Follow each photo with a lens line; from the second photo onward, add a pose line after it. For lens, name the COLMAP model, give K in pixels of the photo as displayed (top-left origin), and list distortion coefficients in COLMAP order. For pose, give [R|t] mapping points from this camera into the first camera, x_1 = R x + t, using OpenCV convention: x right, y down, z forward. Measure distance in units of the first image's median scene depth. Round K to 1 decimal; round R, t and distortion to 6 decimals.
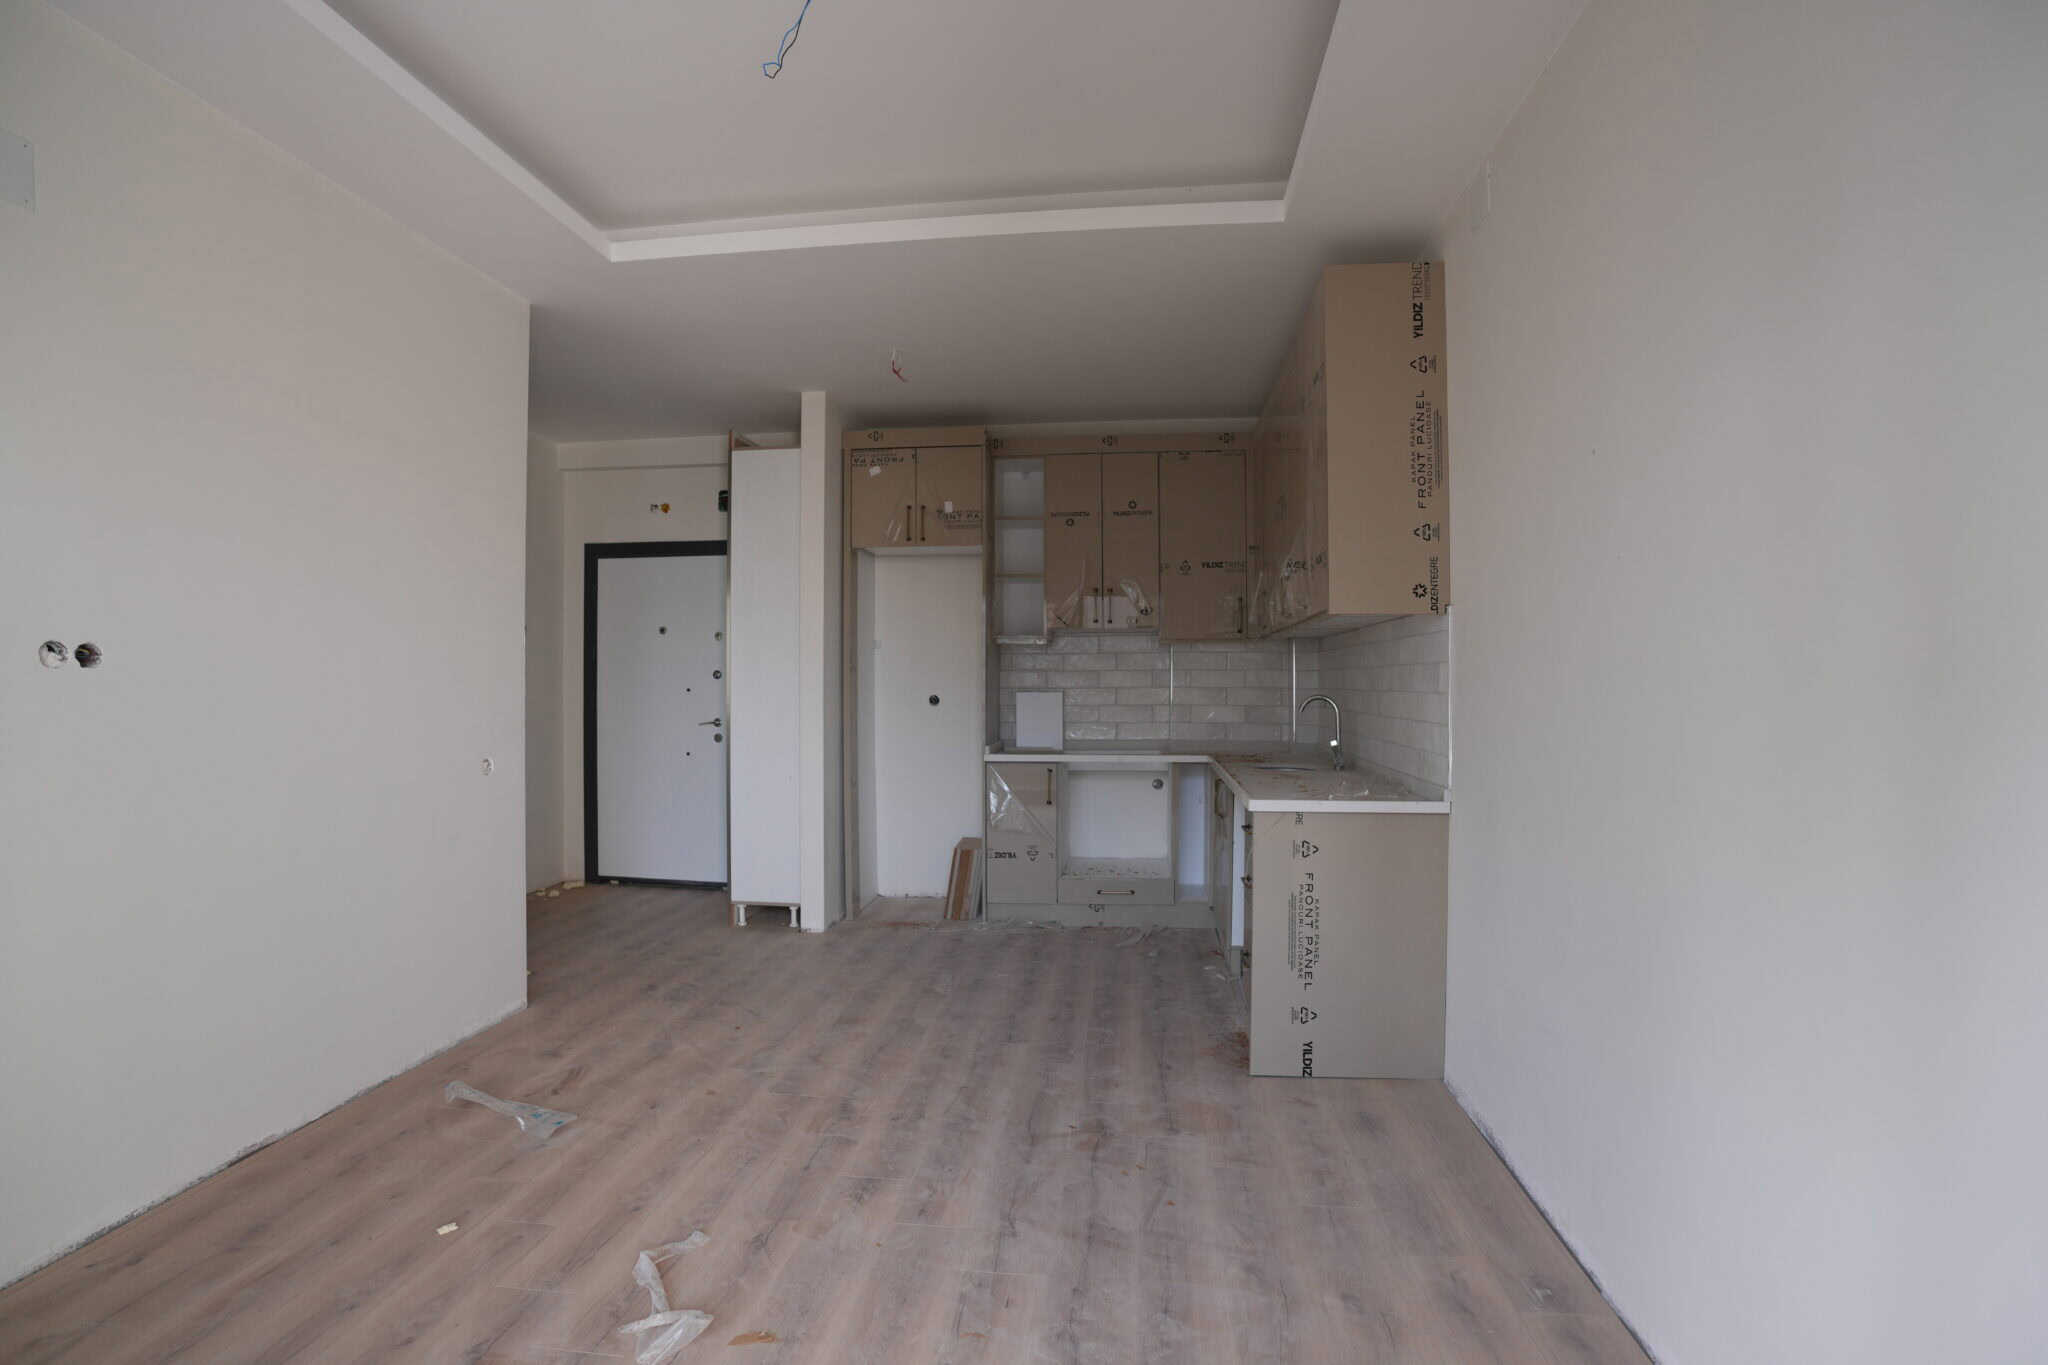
lens RADIAL K [[1001.4, 0, 1019.6], [0, 1001.4, 678.9], [0, 0, 1]] dist [-0.082374, 0.038602]
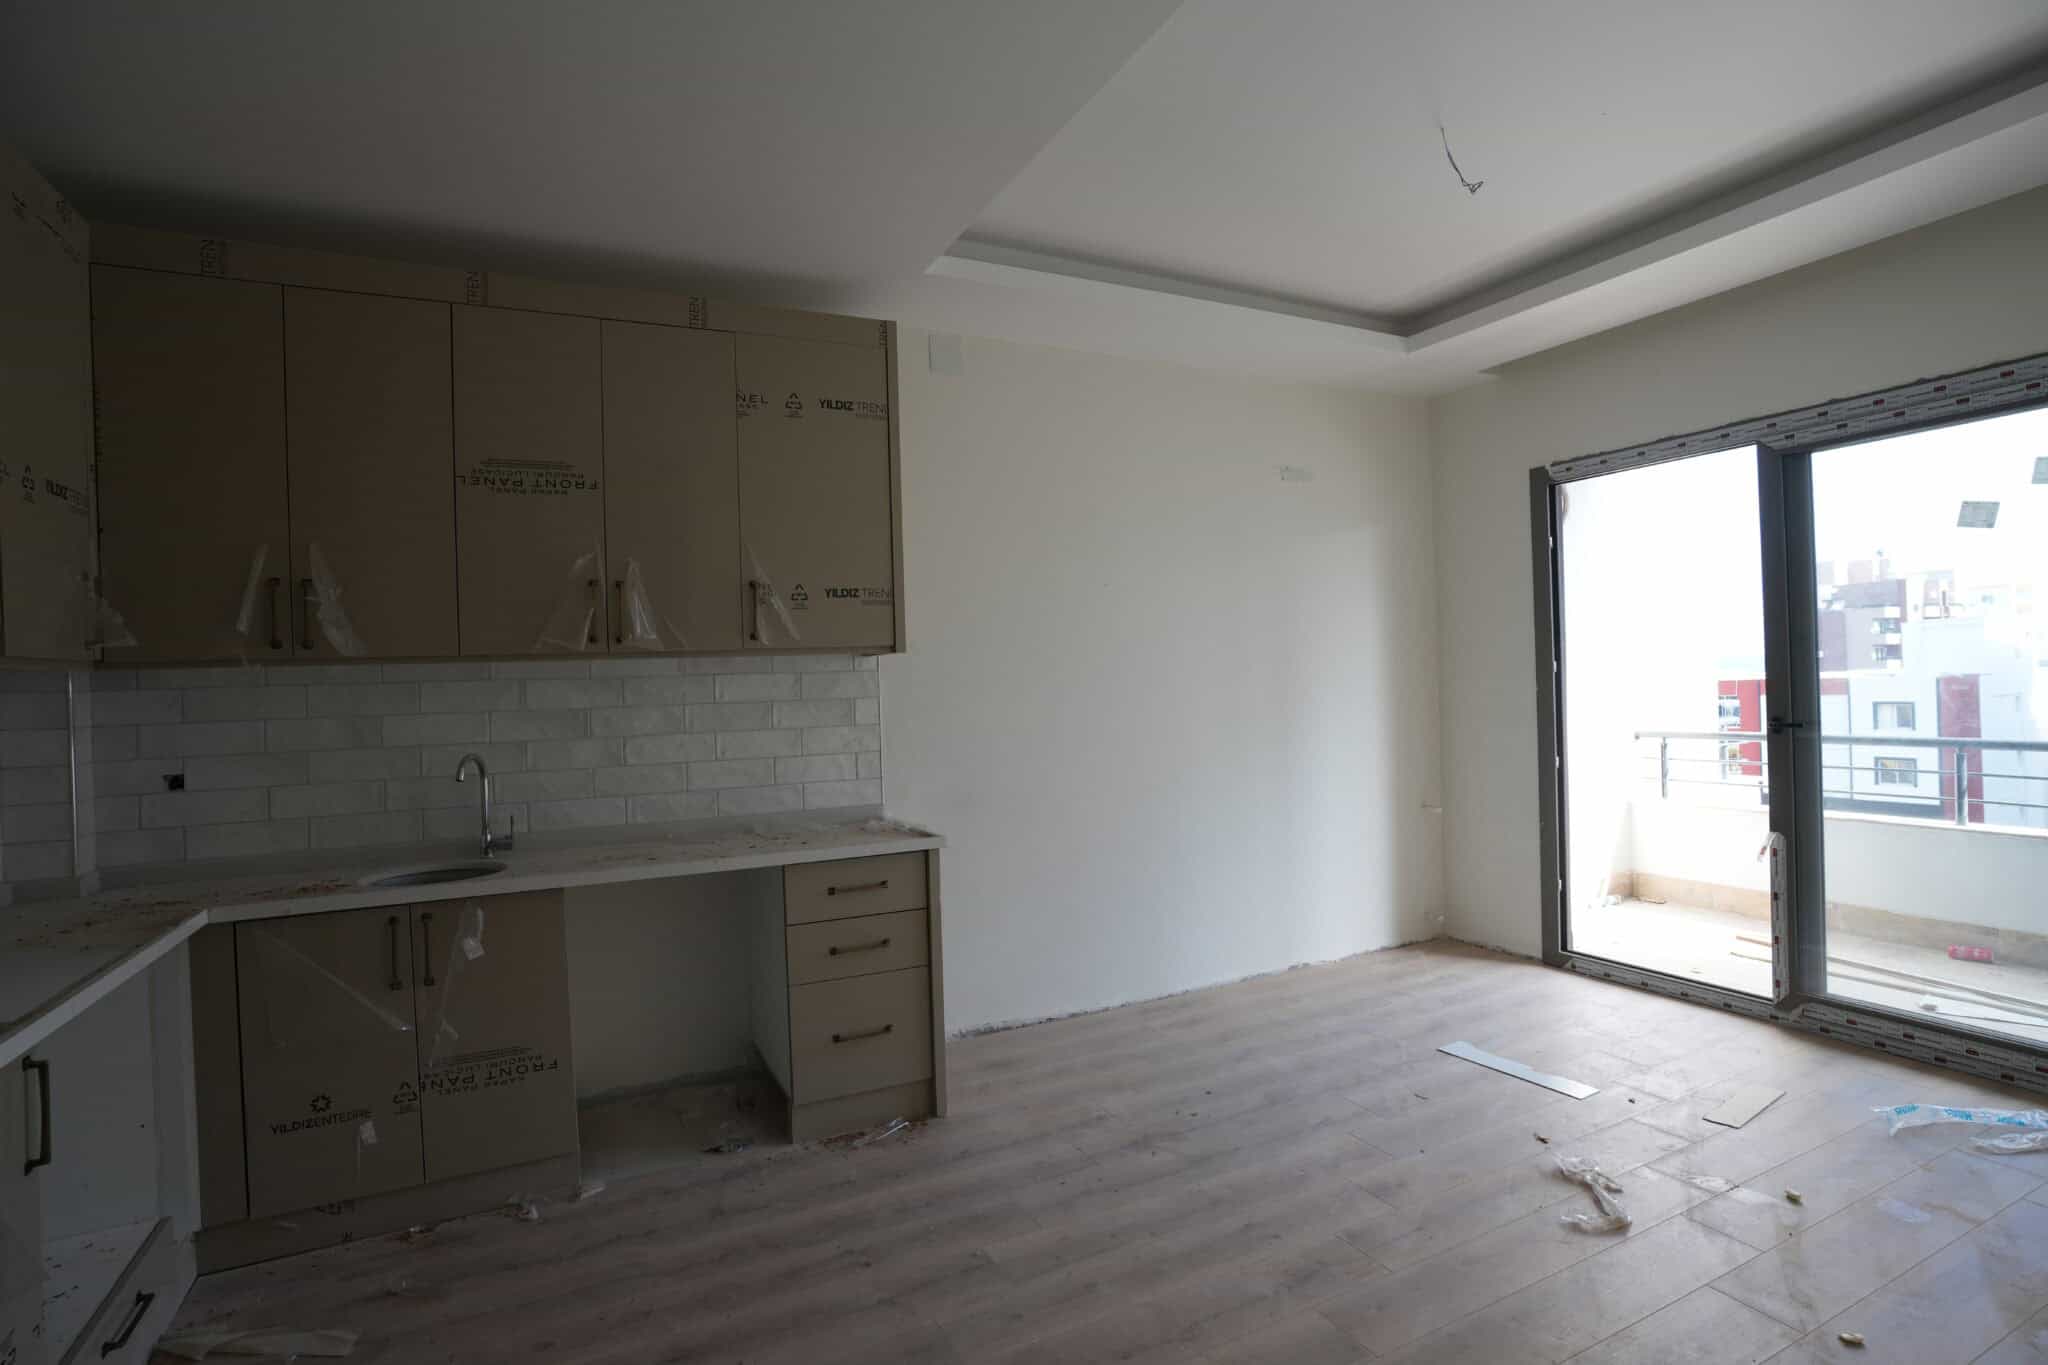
lens RADIAL K [[1001.4, 0, 1019.6], [0, 1001.4, 678.9], [0, 0, 1]] dist [-0.082374, 0.038602]
pose [[-0.548572, 0.013798, 0.835989, -0.478197], [0.024585, 0.999698, -0.000368, -0.026451], [-0.835742, 0.020352, -0.548746, 1.093345]]
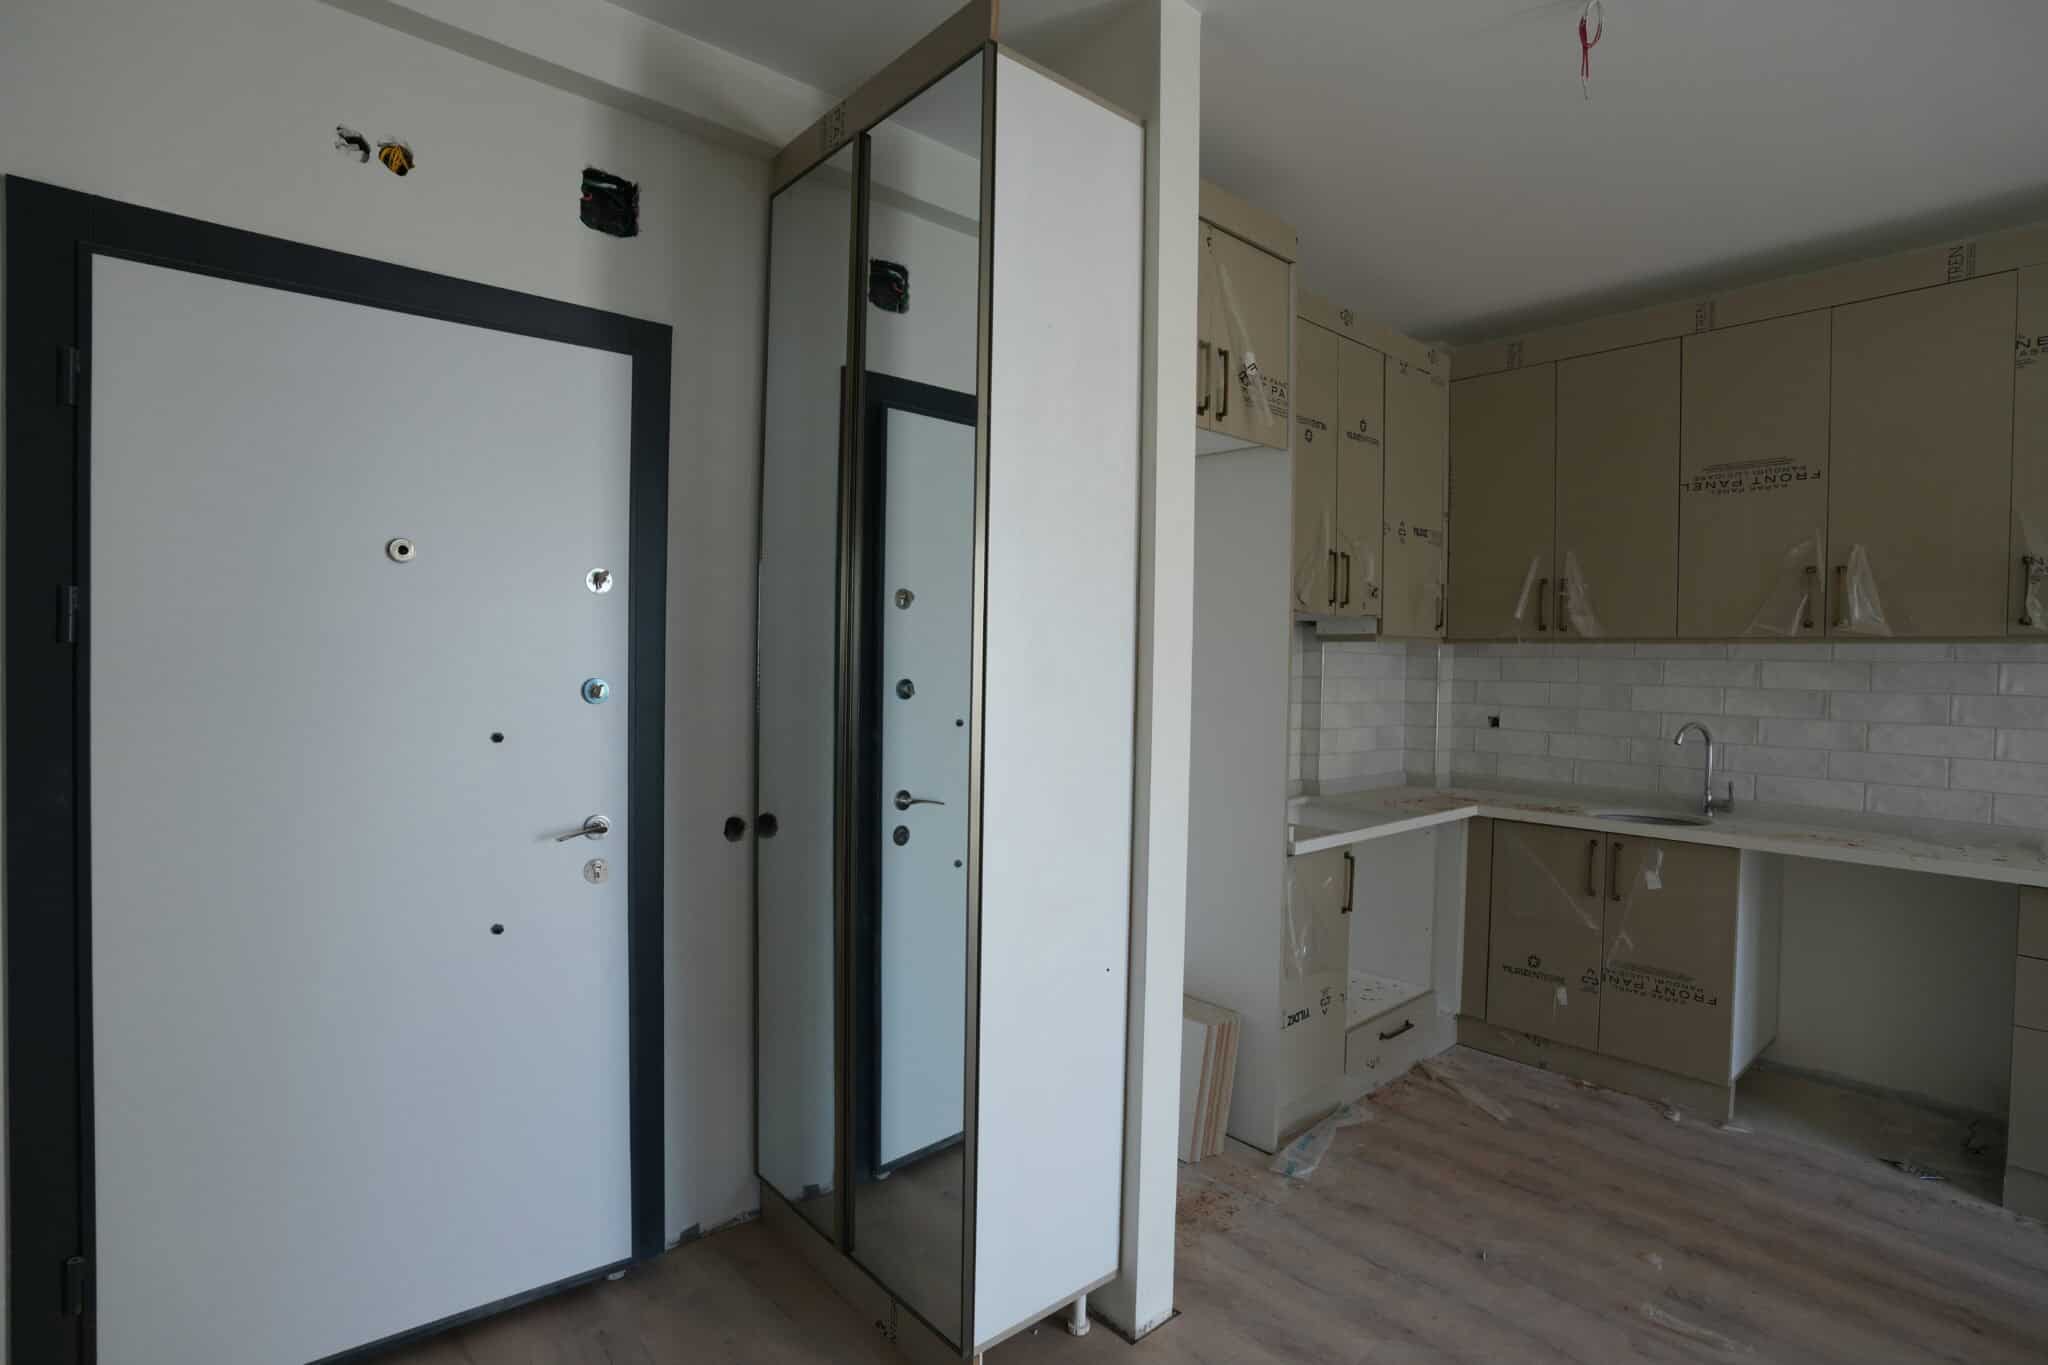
lens RADIAL K [[1001.4, 0, 1019.6], [0, 1001.4, 678.9], [0, 0, 1]] dist [-0.082374, 0.038602]
pose [[0.672796, -0.007170, 0.739793, -0.641430], [-0.019303, 0.999442, 0.027242, -0.029956], [-0.739576, -0.032608, 0.672283, 0.915242]]
